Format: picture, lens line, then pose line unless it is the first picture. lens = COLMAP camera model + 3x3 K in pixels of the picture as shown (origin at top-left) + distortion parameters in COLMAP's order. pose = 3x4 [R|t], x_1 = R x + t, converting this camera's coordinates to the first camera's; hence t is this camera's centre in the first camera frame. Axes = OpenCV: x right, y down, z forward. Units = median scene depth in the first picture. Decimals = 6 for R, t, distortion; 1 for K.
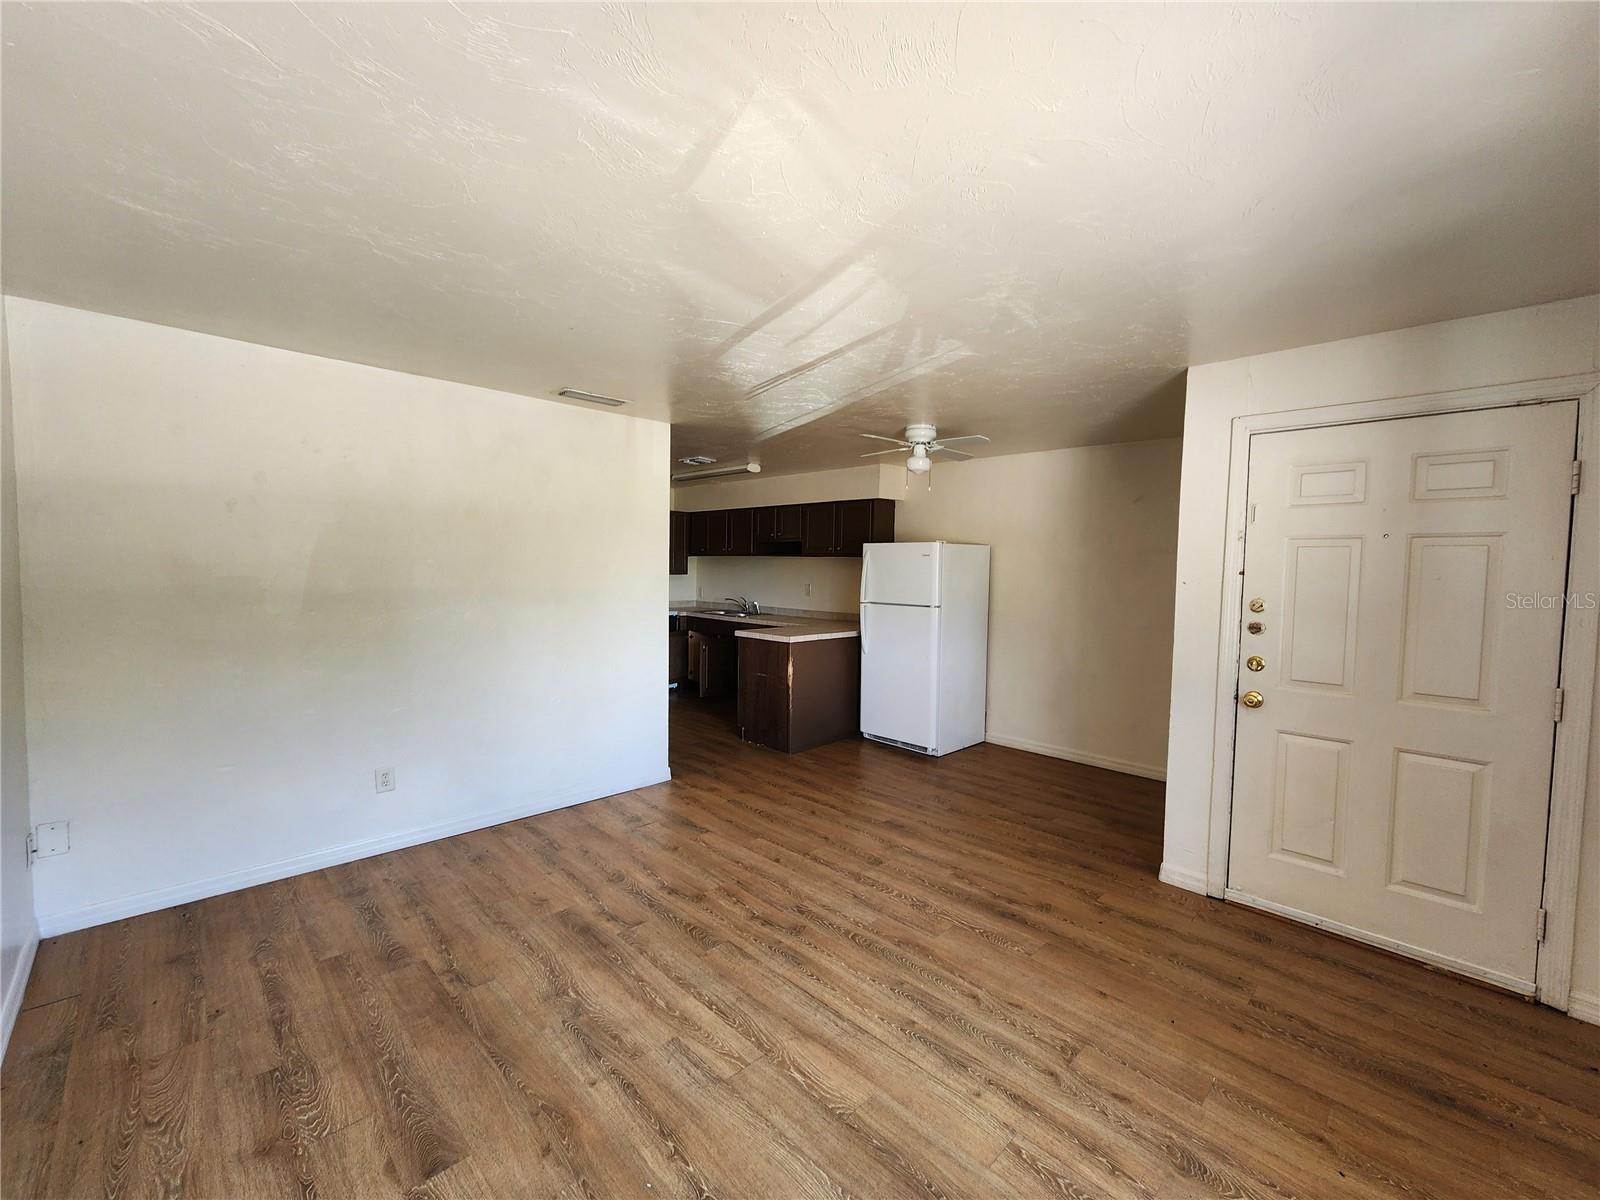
lens RADIAL K [[659.0, 0, 800.1], [0, 659.0, 598.4], [0, 0, 1]] dist [0.001926, -0.000488]
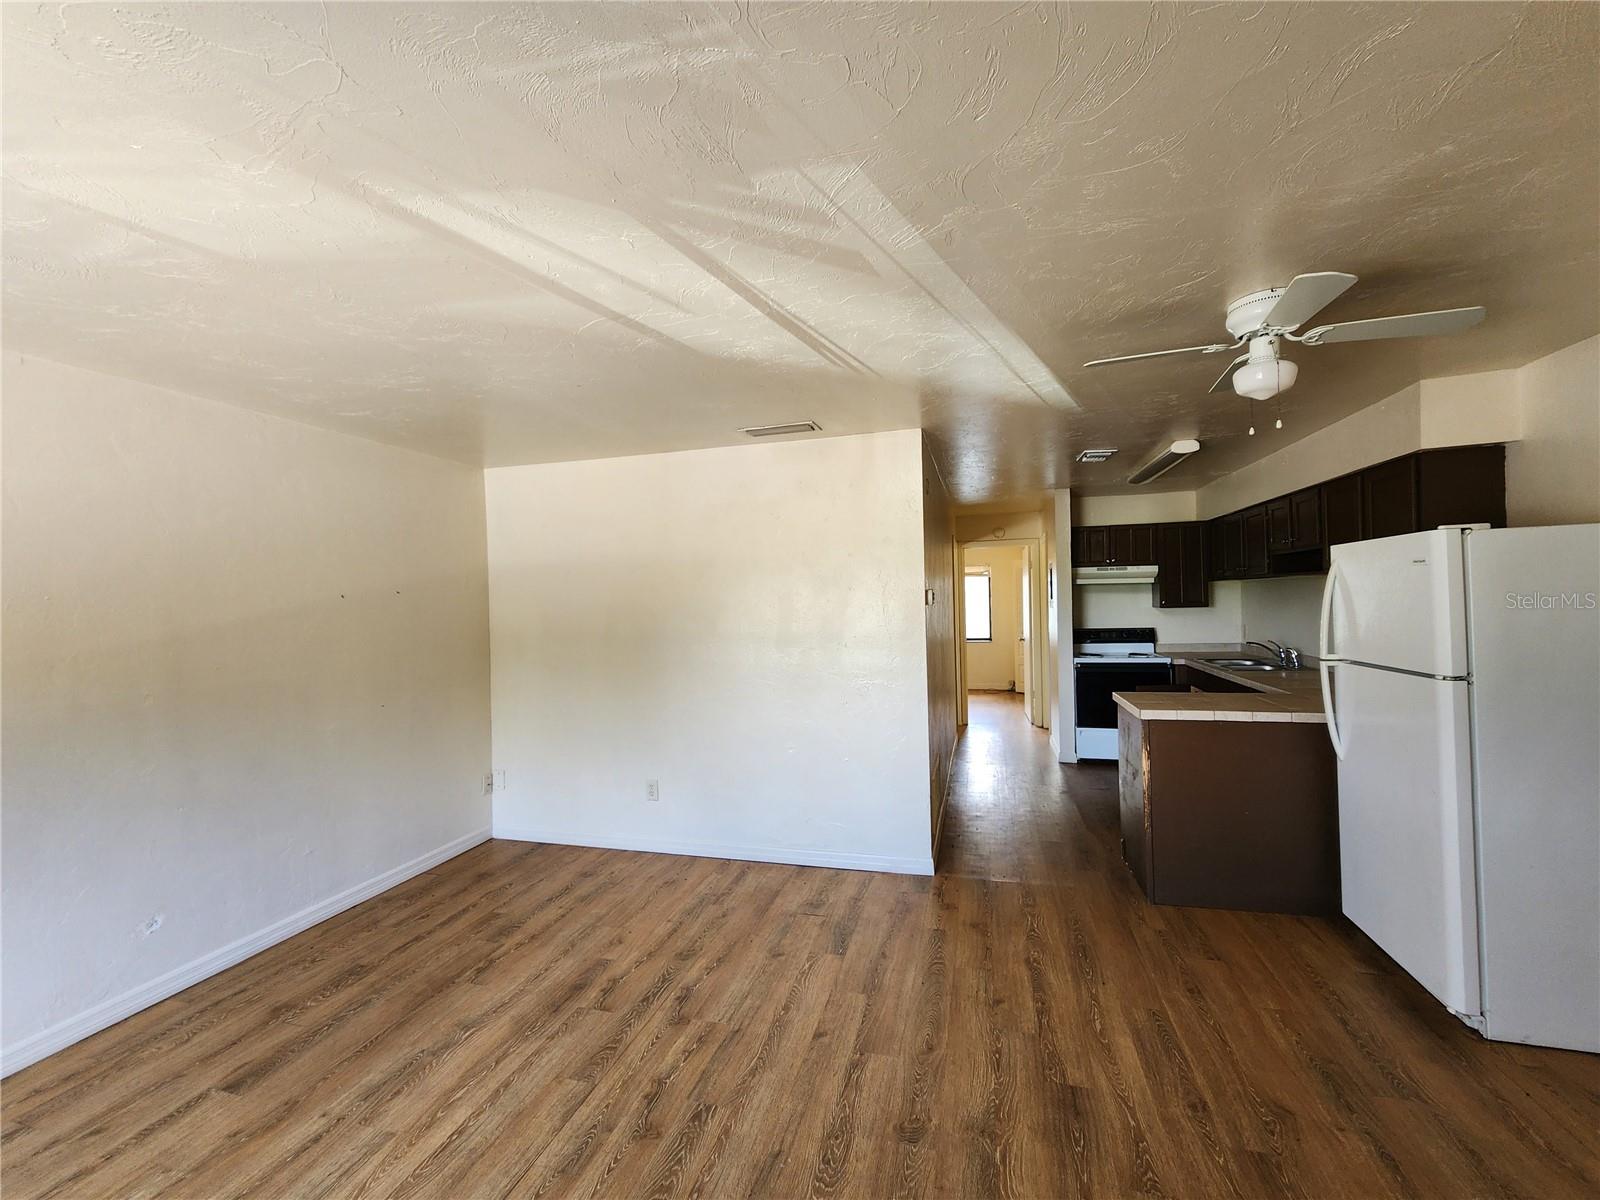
lens RADIAL K [[659.0, 0, 798.6], [0, 659.0, 599.9], [0, 0, 1]] dist [0.001926, -0.000488]
pose [[0.495970, -0.031480, -0.867769, 0.631242], [-0.008580, 0.999116, -0.041148, -0.029458], [0.868297, 0.027854, 0.495261, 0.703719]]
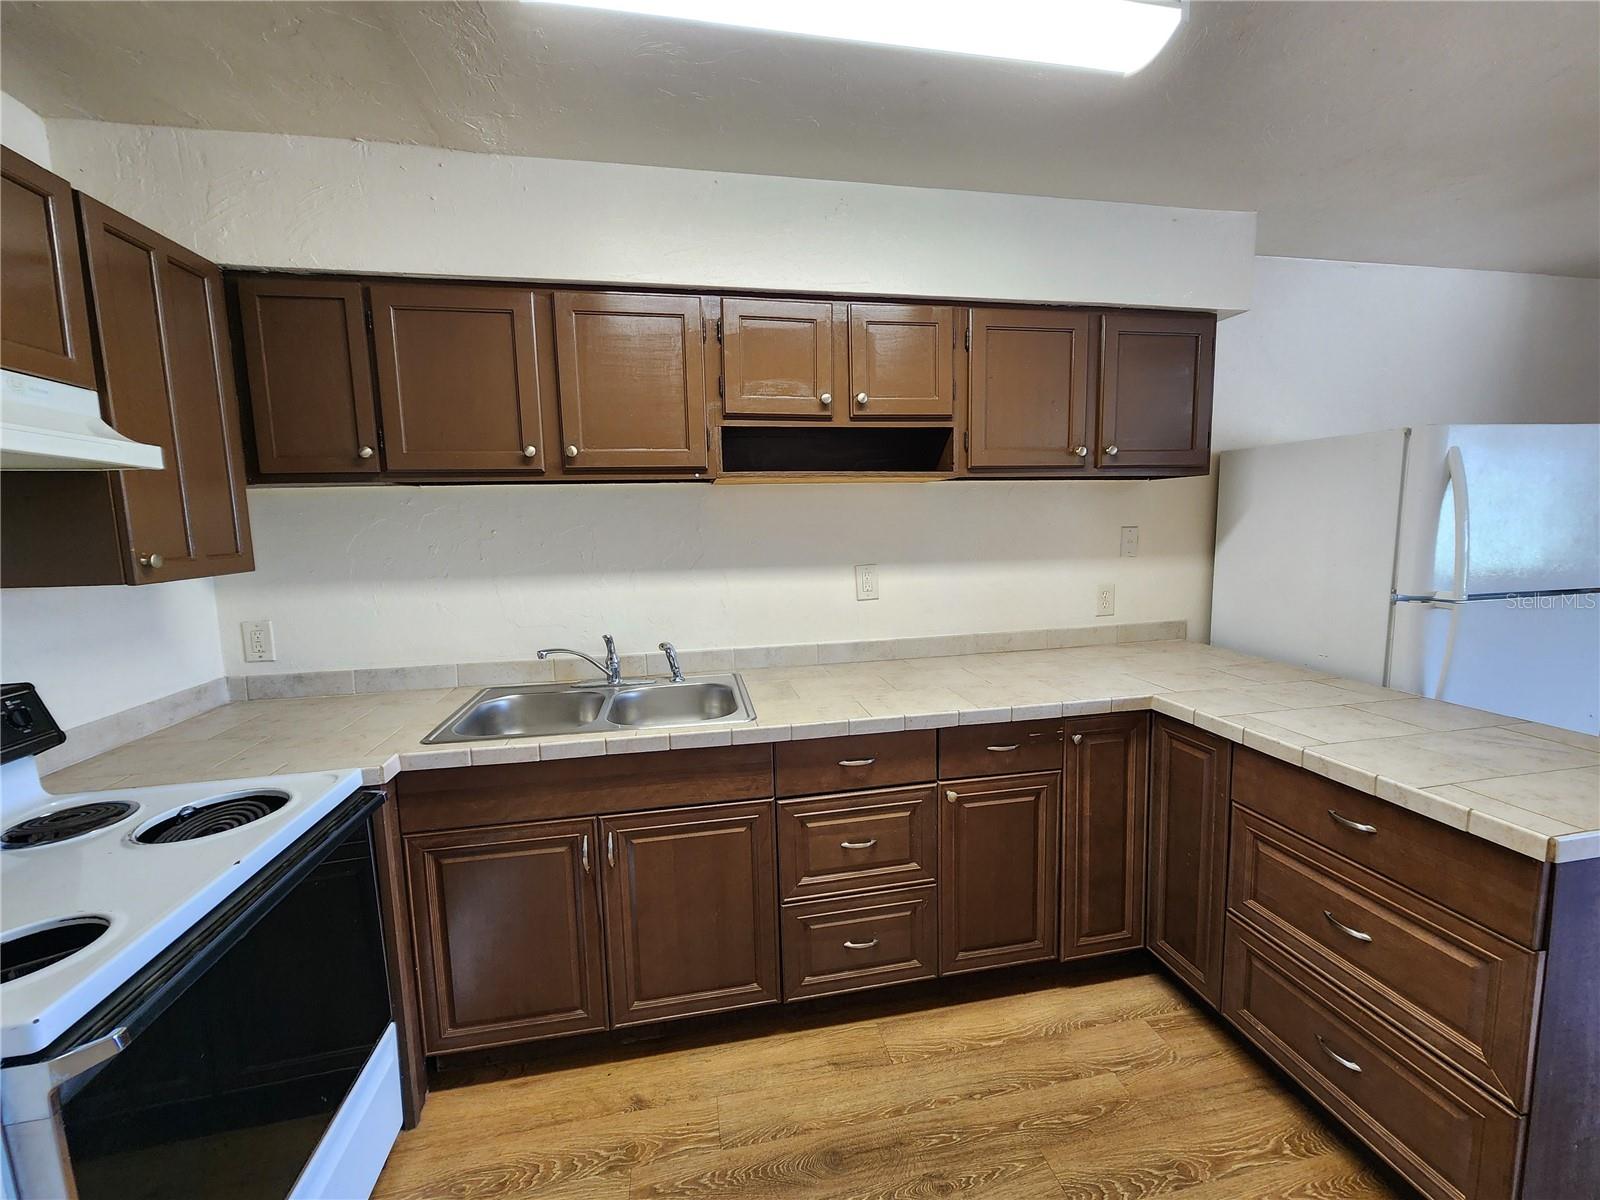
lens RADIAL K [[659.0, 0, 803.2], [0, 659.0, 598.3], [0, 0, 1]] dist [0.001926, -0.000488]
pose [[0.554017, -0.129175, 0.822423, -0.682107], [0.072947, 0.991621, 0.106611, -0.102786], [-0.829303, 0.000929, 0.558798, 2.011172]]
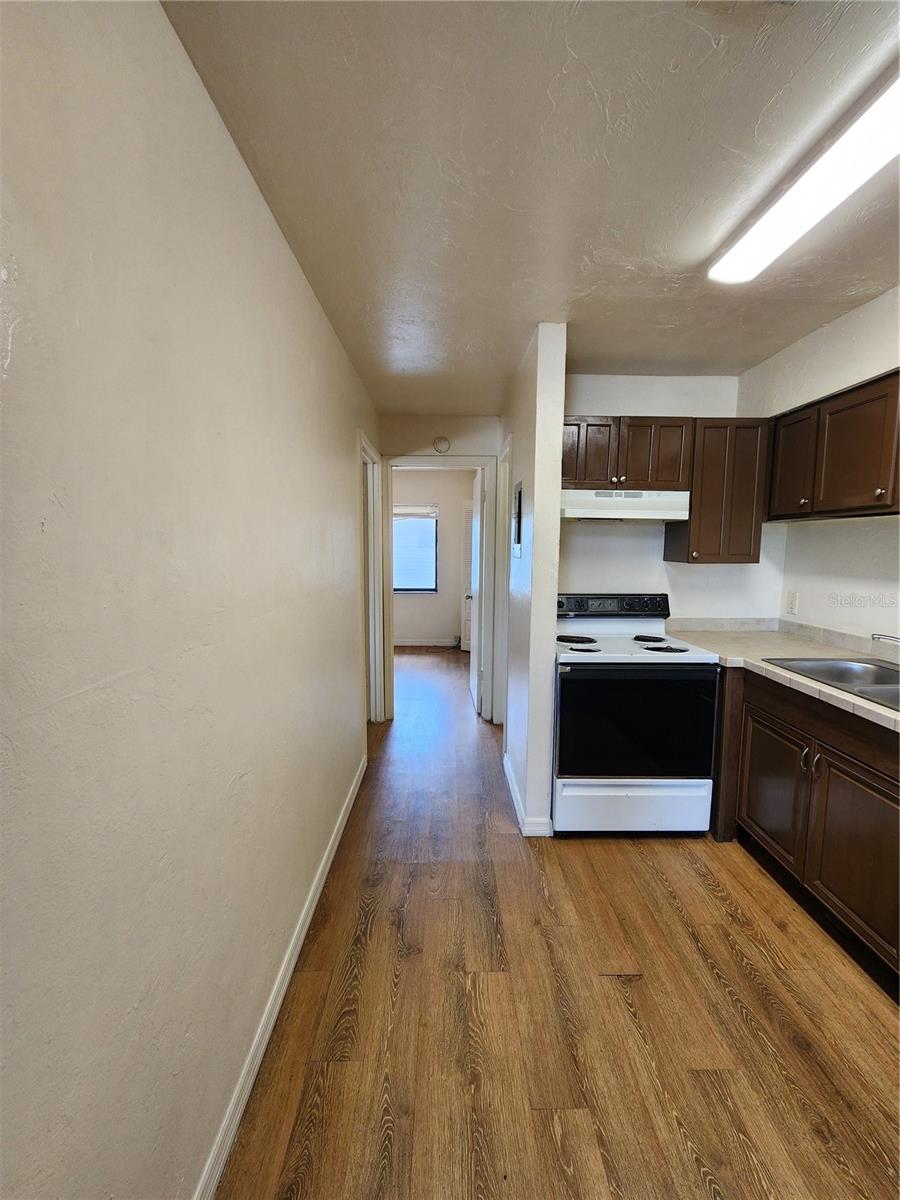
lens RADIAL K [[494.2, 0, 453.8], [0, 494.2, 600.8], [0, 0, 1]] dist [0.001926, -0.000488]
pose [[0.724887, 0.062563, -0.686021, -0.248480], [-0.025865, 0.997637, 0.063651, -0.074746], [0.688382, -0.028396, 0.724792, 1.699615]]
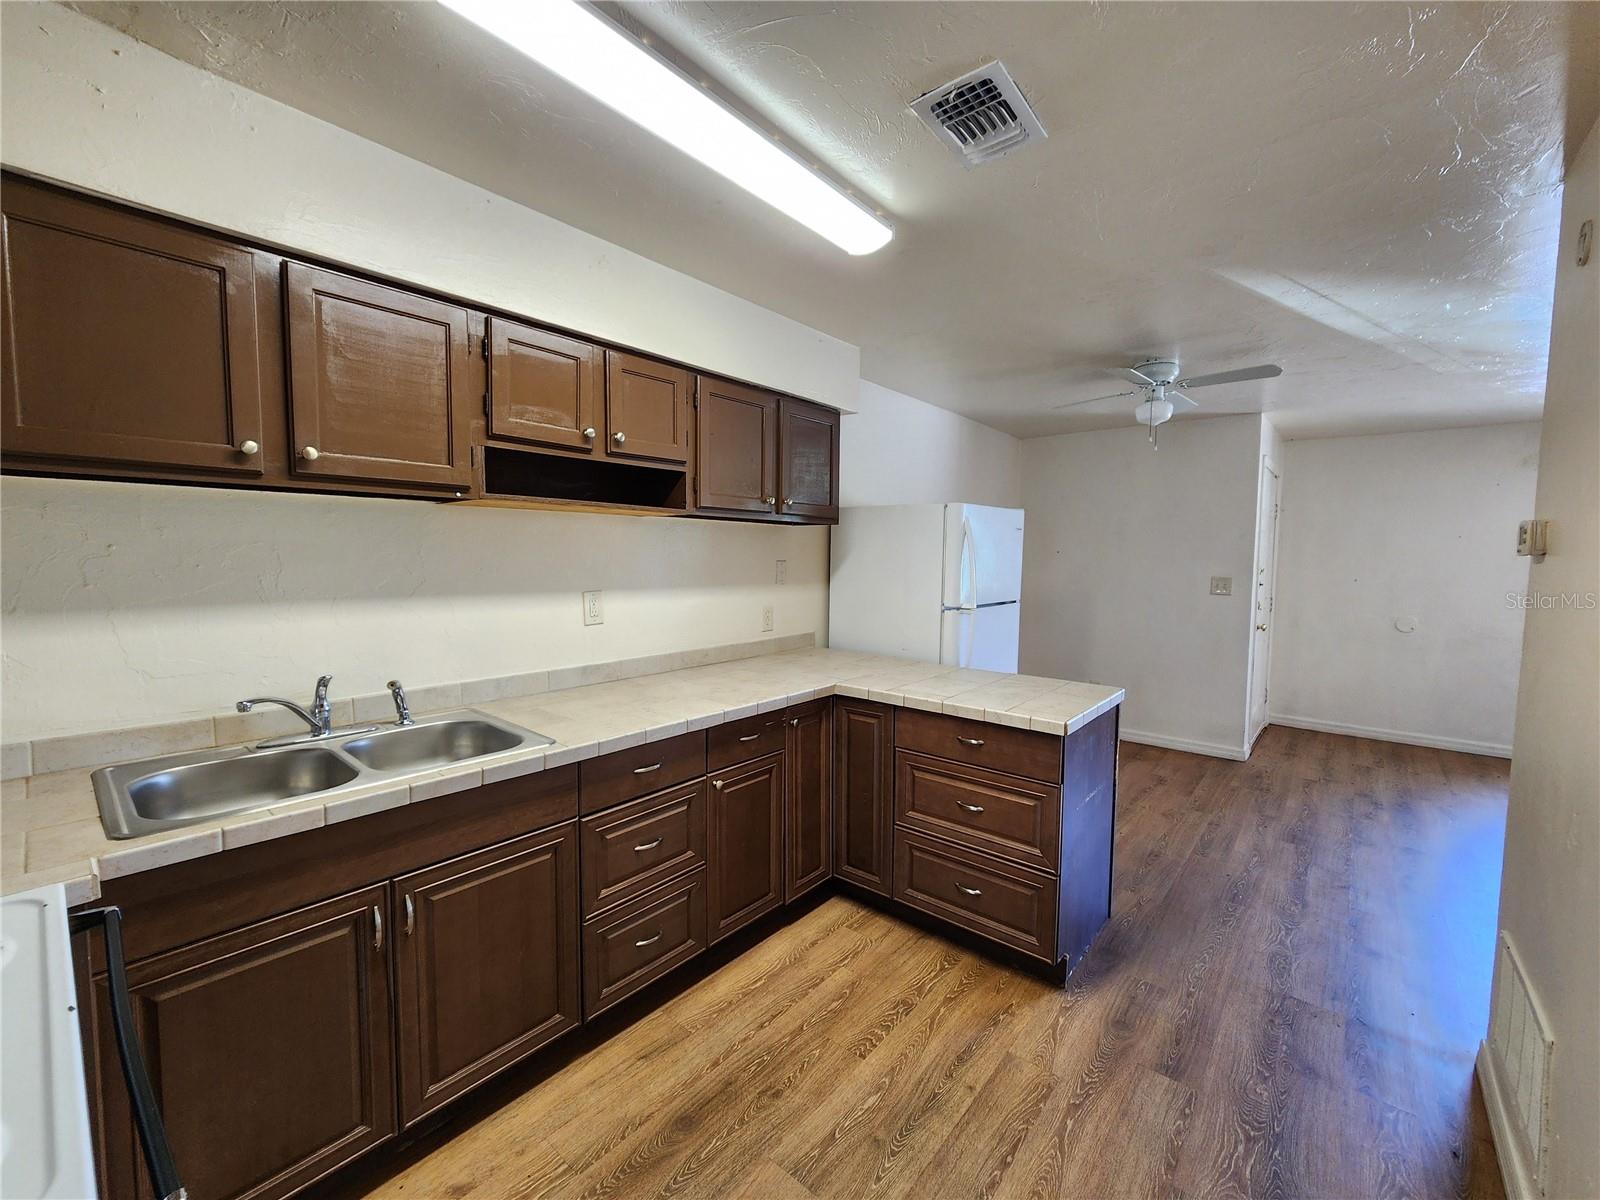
lens RADIAL K [[659.0, 0, 800.1], [0, 659.0, 599.9], [0, 0, 1]] dist [0.001926, -0.000488]
pose [[-0.089045, -0.091553, 0.991811, -0.831861], [0.036602, 0.994793, 0.095114, -0.111087], [-0.995355, 0.044772, -0.085230, 2.206279]]
